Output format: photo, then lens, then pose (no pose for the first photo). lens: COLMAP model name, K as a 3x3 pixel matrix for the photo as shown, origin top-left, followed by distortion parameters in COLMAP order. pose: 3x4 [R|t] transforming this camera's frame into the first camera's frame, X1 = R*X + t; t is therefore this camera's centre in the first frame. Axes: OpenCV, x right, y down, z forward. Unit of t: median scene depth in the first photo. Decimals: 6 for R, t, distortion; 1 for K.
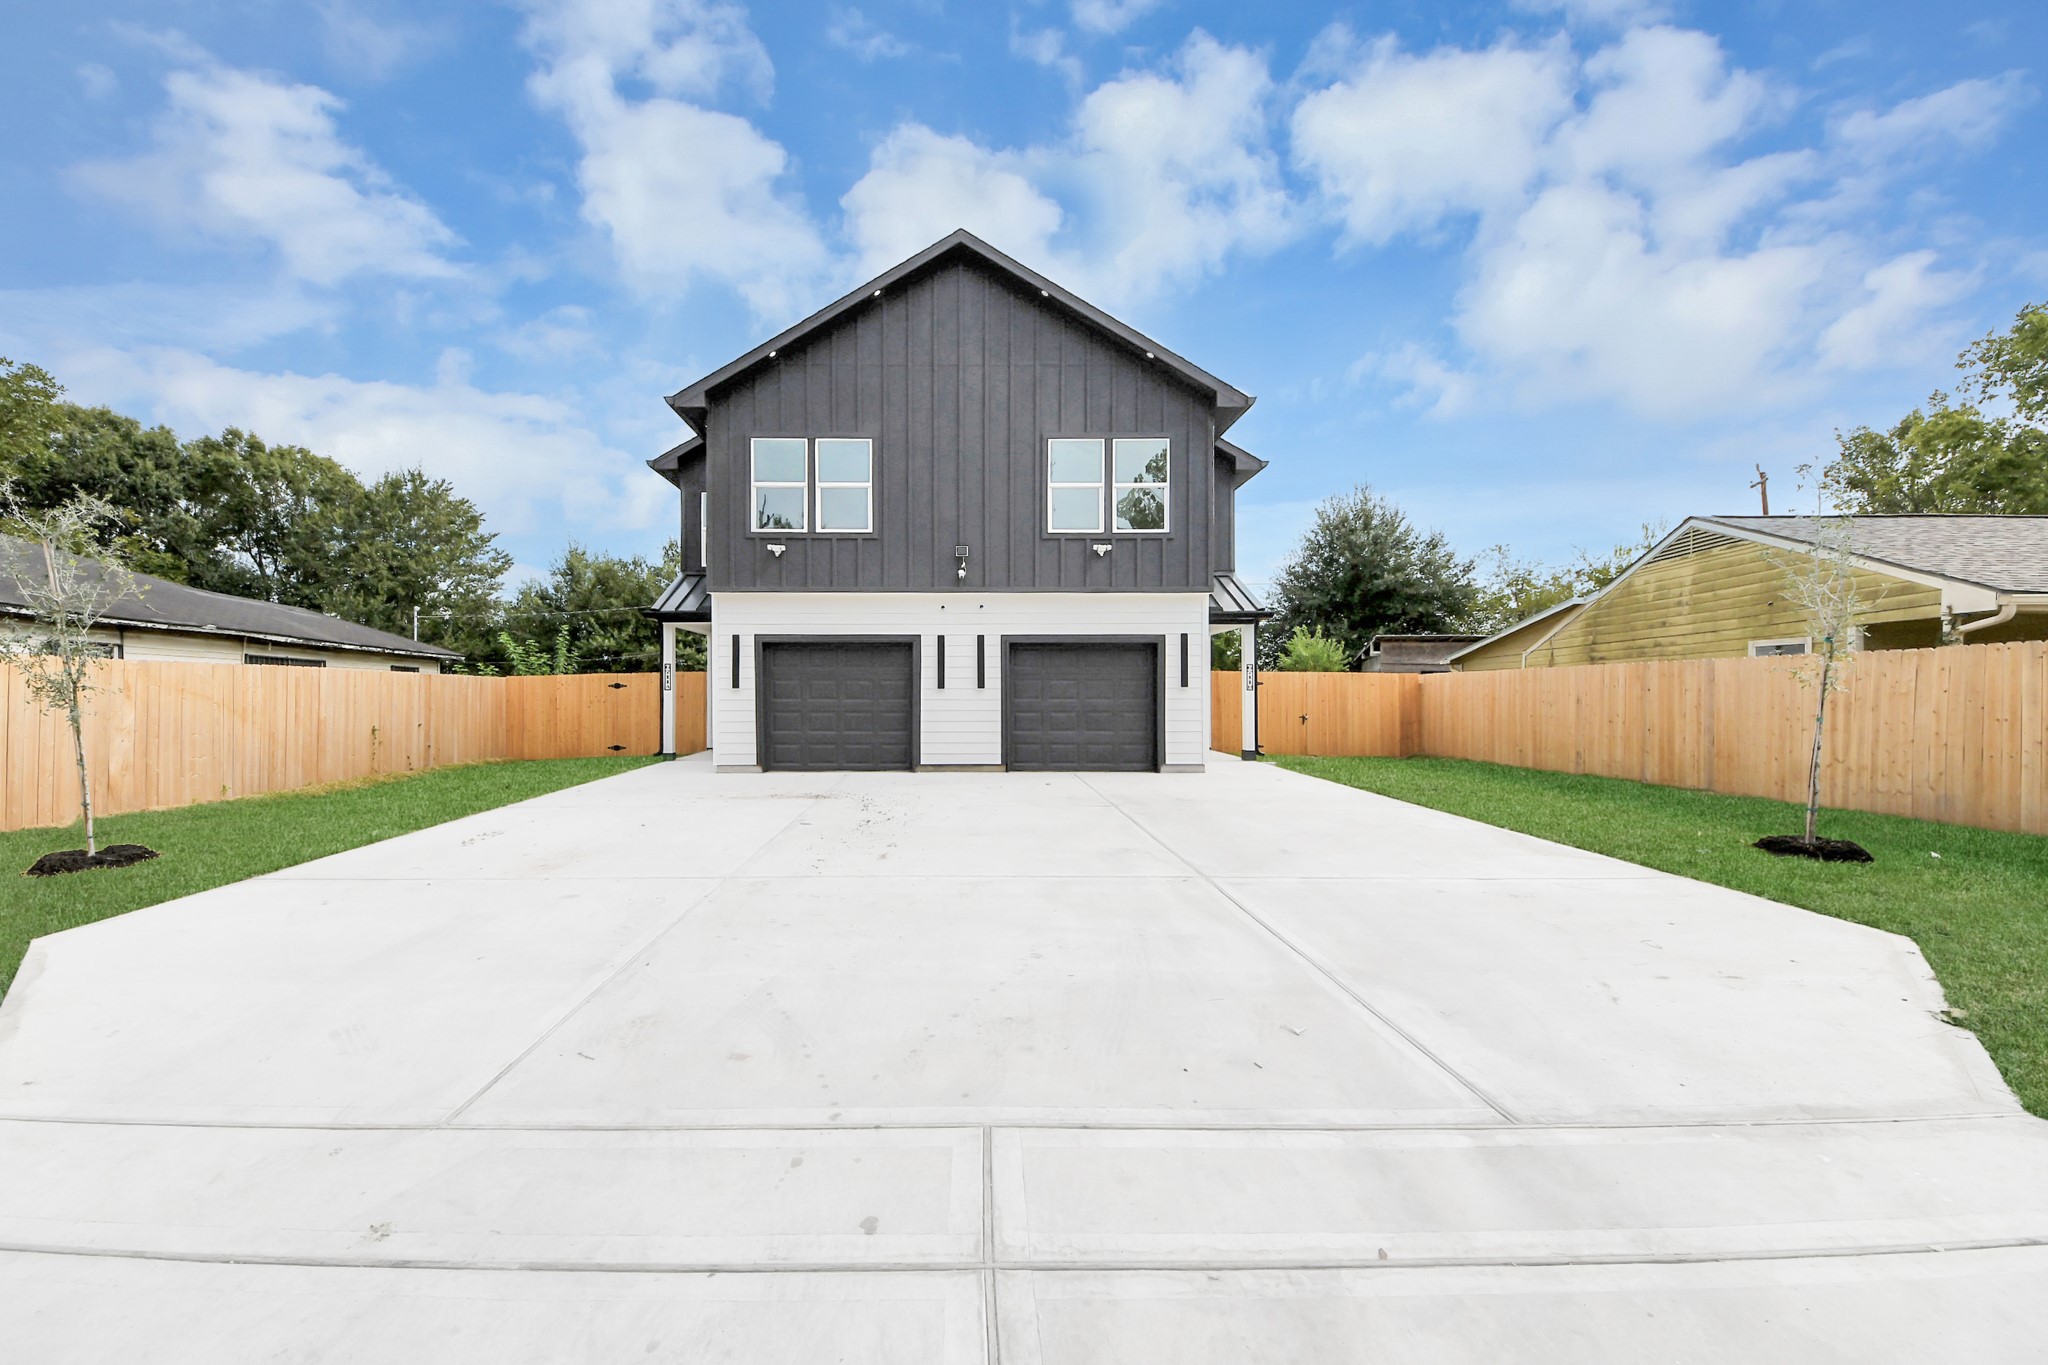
lens RADIAL K [[763.8, 0, 980.6], [0, 763.8, 684.7], [0, 0, 1]] dist [0.014257, -0.010873]
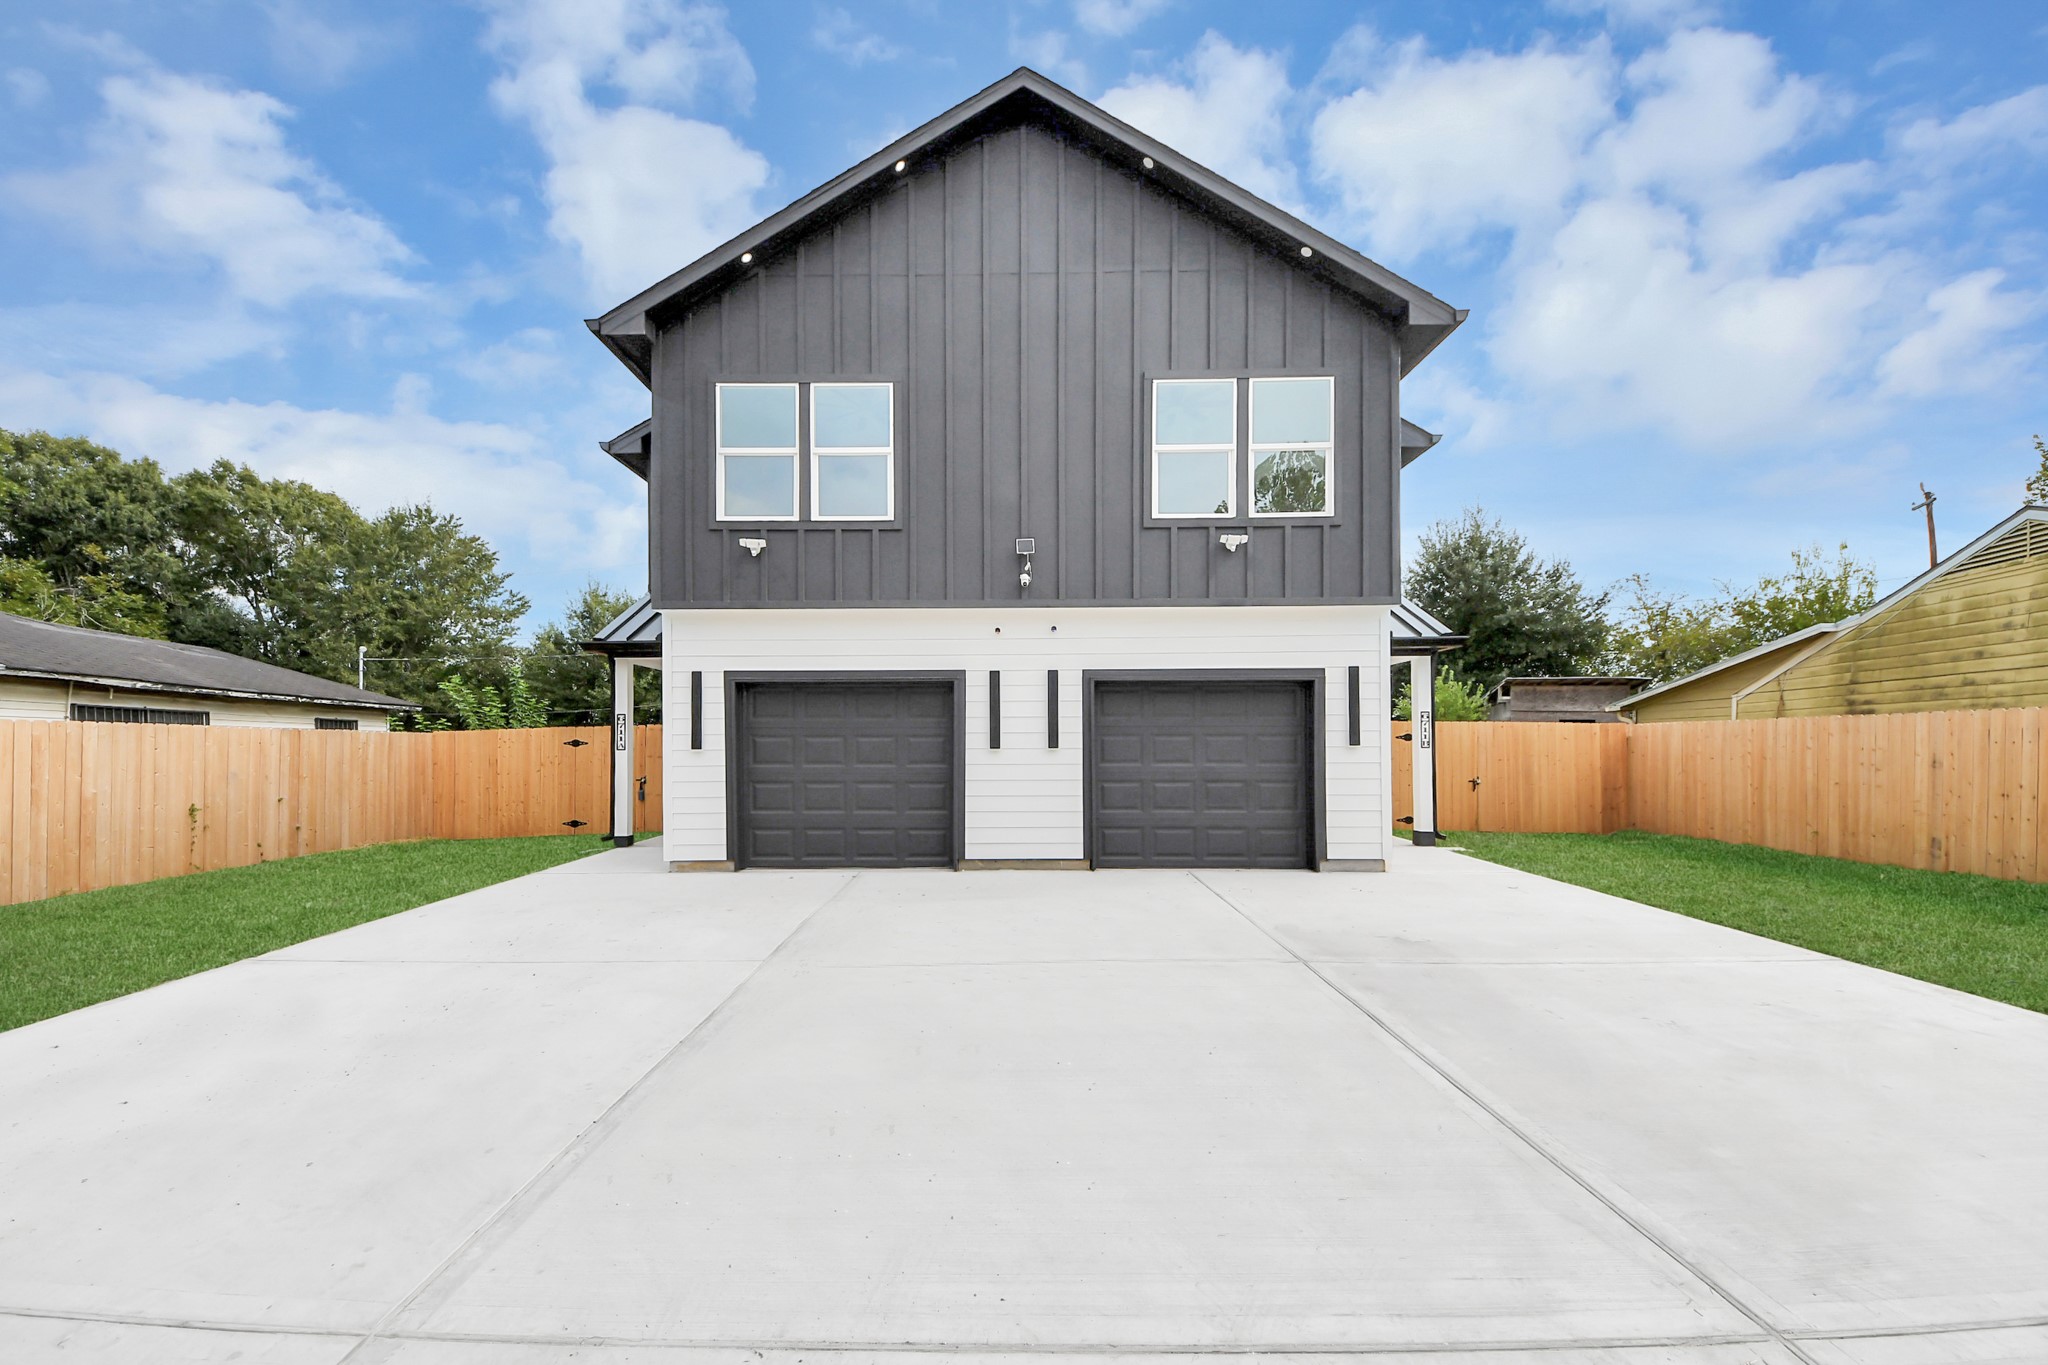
lens RADIAL K [[781.0, 0, 962.8], [0, 781.0, 744.1], [0, 0, 1]] dist [0.001497, -0.008106]
pose [[0.999961, -0.002609, -0.008400, -0.071659], [0.002691, 0.999950, 0.009666, -0.005199], [0.008375, -0.009689, 0.999918, 0.288731]]
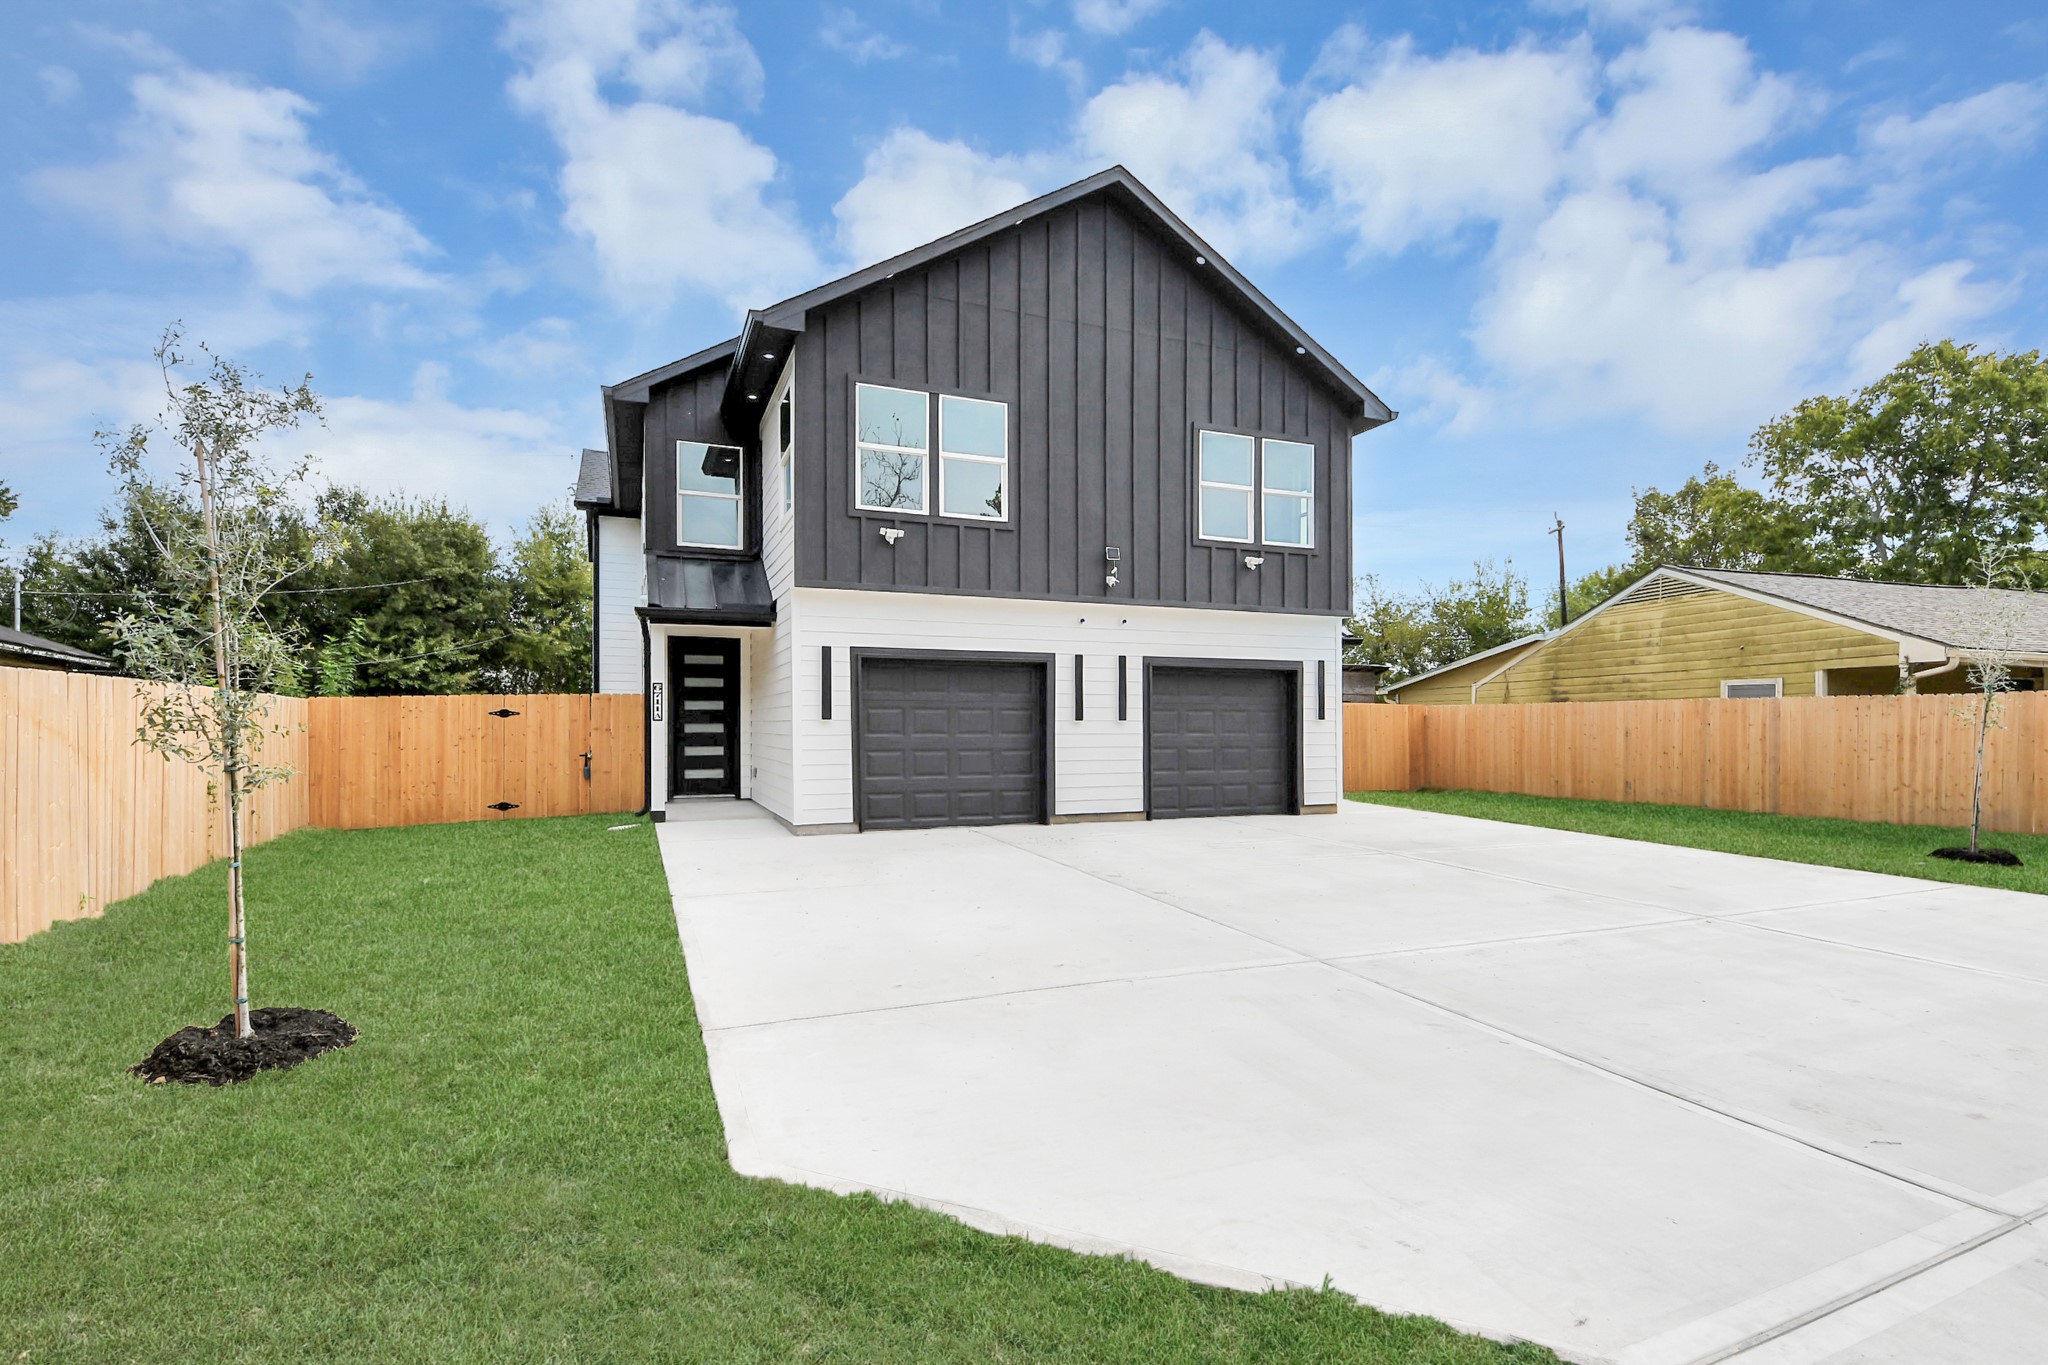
lens RADIAL K [[963.8, 0, 965.6], [0, 963.8, 709.0], [0, 0, 1]] dist [-0.000079, 0.000091]
pose [[0.929133, 0.007302, 0.369674, -0.523409], [-0.006861, 0.999973, -0.002506, -0.003600], [-0.369683, -0.000208, 0.929158, 0.089742]]
